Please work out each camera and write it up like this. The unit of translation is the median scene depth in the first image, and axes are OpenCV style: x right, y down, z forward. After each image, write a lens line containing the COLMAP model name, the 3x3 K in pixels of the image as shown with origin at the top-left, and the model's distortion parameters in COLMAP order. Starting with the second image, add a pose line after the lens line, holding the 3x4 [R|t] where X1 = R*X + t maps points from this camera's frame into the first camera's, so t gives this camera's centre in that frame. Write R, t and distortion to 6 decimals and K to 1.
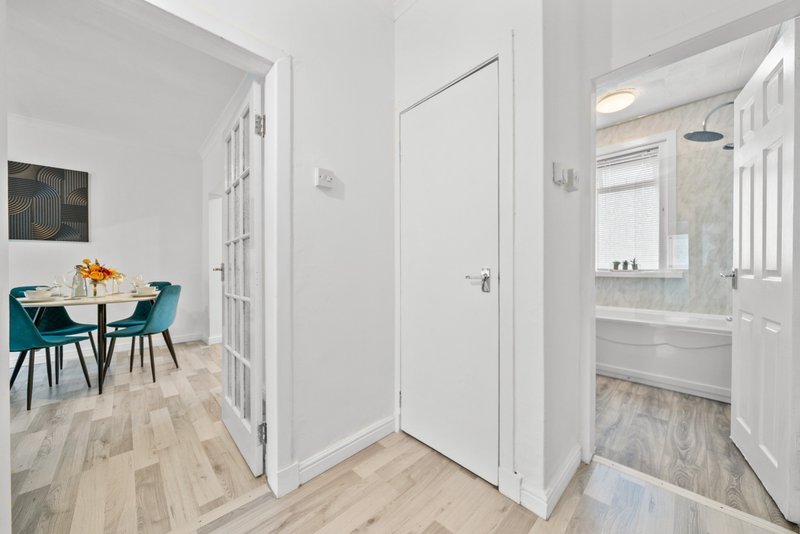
lens RADIAL K [[283.6, 0, 394.9], [0, 283.6, 268.9], [0, 0, 1]] dist [-0.004887, 0.000287]
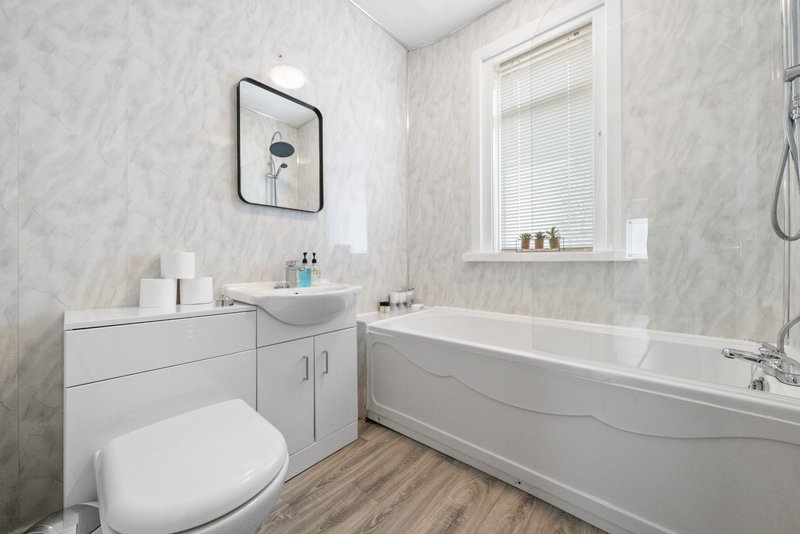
lens RADIAL K [[283.6, 0, 402.8], [0, 283.6, 263.5], [0, 0, 1]] dist [-0.004887, 0.000287]
pose [[0.996112, 0.000042, 0.088091, 0.503057], [0.000522, 0.999979, -0.006384, 0.036092], [-0.088089, 0.006405, 0.996092, 0.474057]]
